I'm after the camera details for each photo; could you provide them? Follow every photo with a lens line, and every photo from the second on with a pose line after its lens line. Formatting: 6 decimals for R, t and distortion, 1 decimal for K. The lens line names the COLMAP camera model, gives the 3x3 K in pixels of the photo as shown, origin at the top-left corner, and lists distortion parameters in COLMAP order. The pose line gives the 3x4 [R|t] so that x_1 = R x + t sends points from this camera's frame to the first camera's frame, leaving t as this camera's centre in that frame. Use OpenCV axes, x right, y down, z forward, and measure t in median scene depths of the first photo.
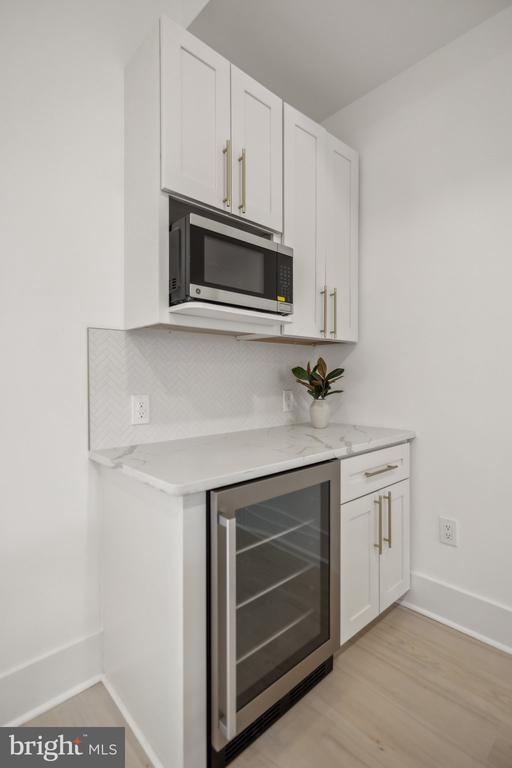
lens RADIAL K [[372.8, 0, 261.1], [0, 372.8, 384.4], [0, 0, 1]] dist [-0.003461, -0.000365]
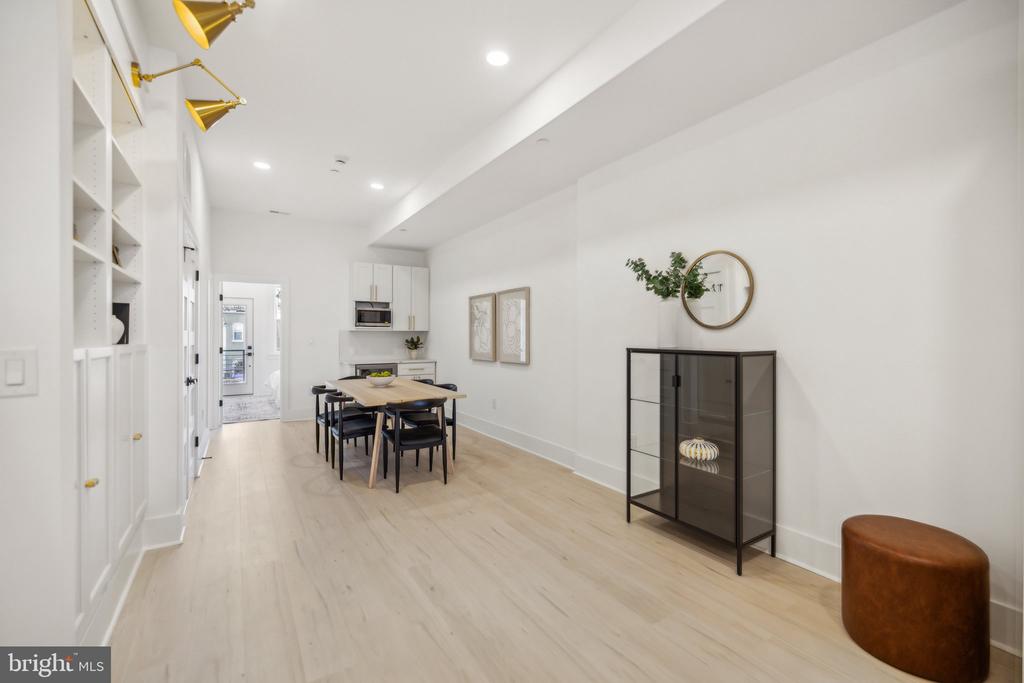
lens RADIAL K [[445.5, 0, 529.1], [0, 445.5, 334.4], [0, 0, 1]] dist [-0.012187, 0.000054]
pose [[0.985509, 0.000083, -0.169624, 2.342761], [-0.003859, 0.999752, -0.021927, -0.012740], [0.169580, 0.022264, 0.985265, -3.350039]]
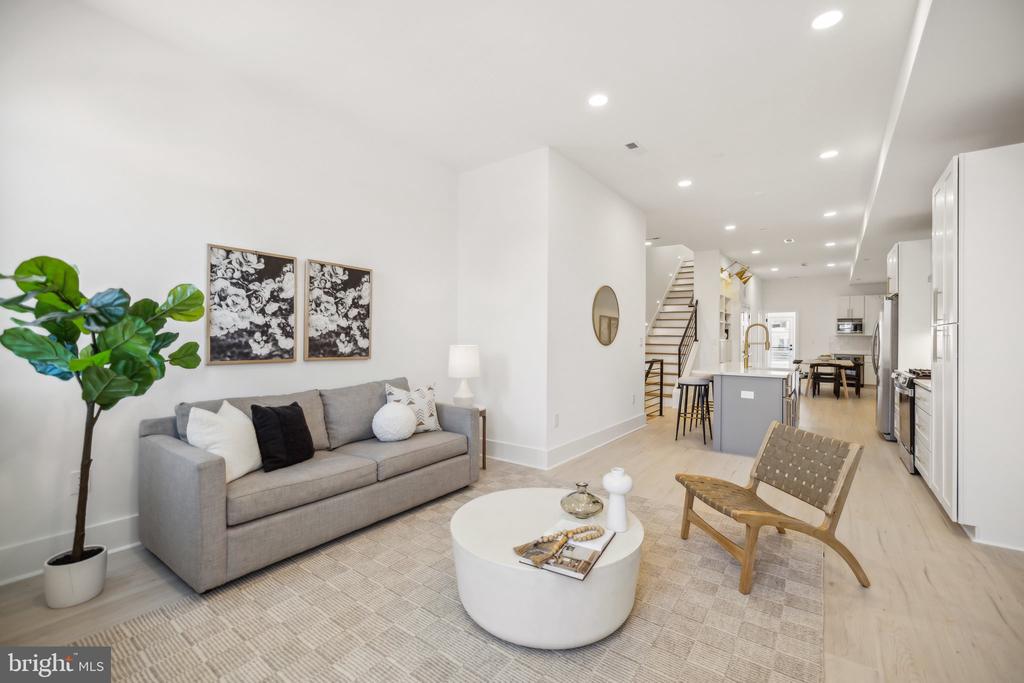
lens RADIAL K [[445.5, 0, 496.9], [0, 445.5, 338.0], [0, 0, 1]] dist [-0.012187, 0.000054]
pose [[0.169211, -0.000195, -0.985580, 6.728686], [-0.024816, 0.999682, -0.004458, 0.088709], [0.985267, 0.025213, 0.169153, -6.647891]]
